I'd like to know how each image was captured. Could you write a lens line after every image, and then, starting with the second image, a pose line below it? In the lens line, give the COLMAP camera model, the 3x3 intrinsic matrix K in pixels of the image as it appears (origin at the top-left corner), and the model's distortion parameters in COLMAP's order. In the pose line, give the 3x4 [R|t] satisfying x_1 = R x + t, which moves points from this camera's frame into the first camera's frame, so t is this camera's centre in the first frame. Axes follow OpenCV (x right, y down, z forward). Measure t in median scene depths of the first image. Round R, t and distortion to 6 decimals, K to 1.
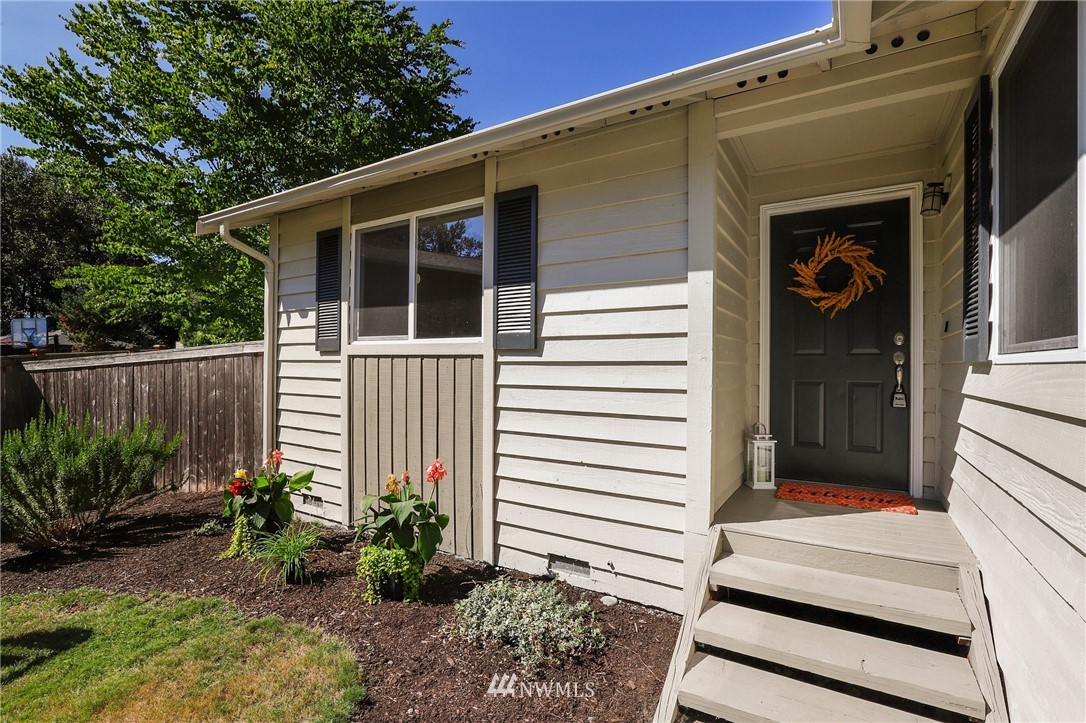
lens RADIAL K [[505.5, 0, 543.6], [0, 505.5, 364.3], [0, 0, 1]] dist [-0.029962, 0.006798]
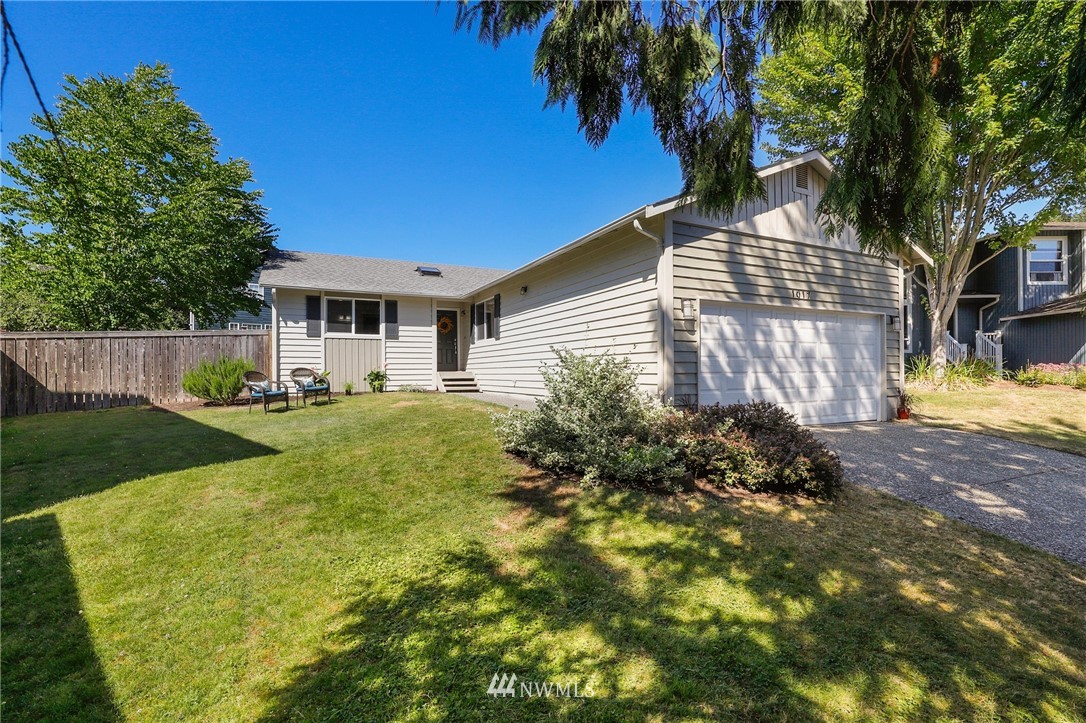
lens RADIAL K [[505.5, 0, 542.4], [0, 505.5, 369.6], [0, 0, 1]] dist [-0.029962, 0.006798]
pose [[0.536929, -0.005189, 0.843612, -2.502018], [0.006587, 0.999976, 0.001958, 0.198734], [-0.843602, 0.004505, 0.536950, -1.979837]]
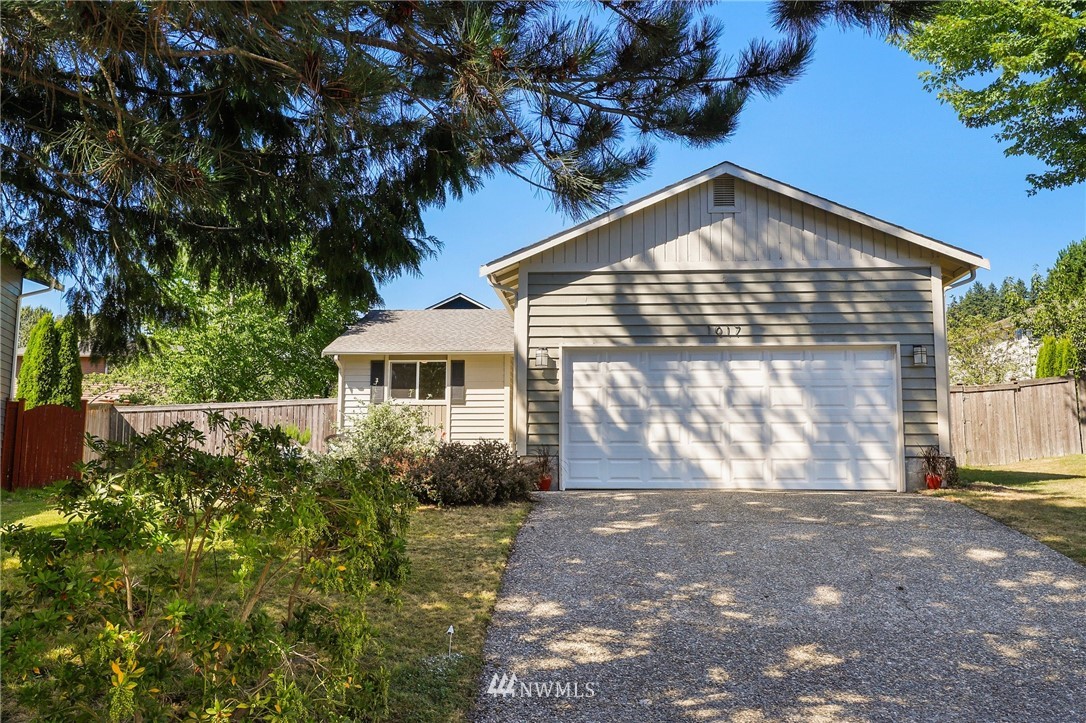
lens RADIAL K [[879.9, 0, 542.8], [0, 879.9, 366.1], [0, 0, 1]] dist [0.035699, -0.000580]
pose [[0.881283, 0.052393, 0.469675, -2.171846], [0.002950, 0.993206, -0.116330, 0.385205], [-0.472579, 0.103906, 0.875141, -4.230527]]
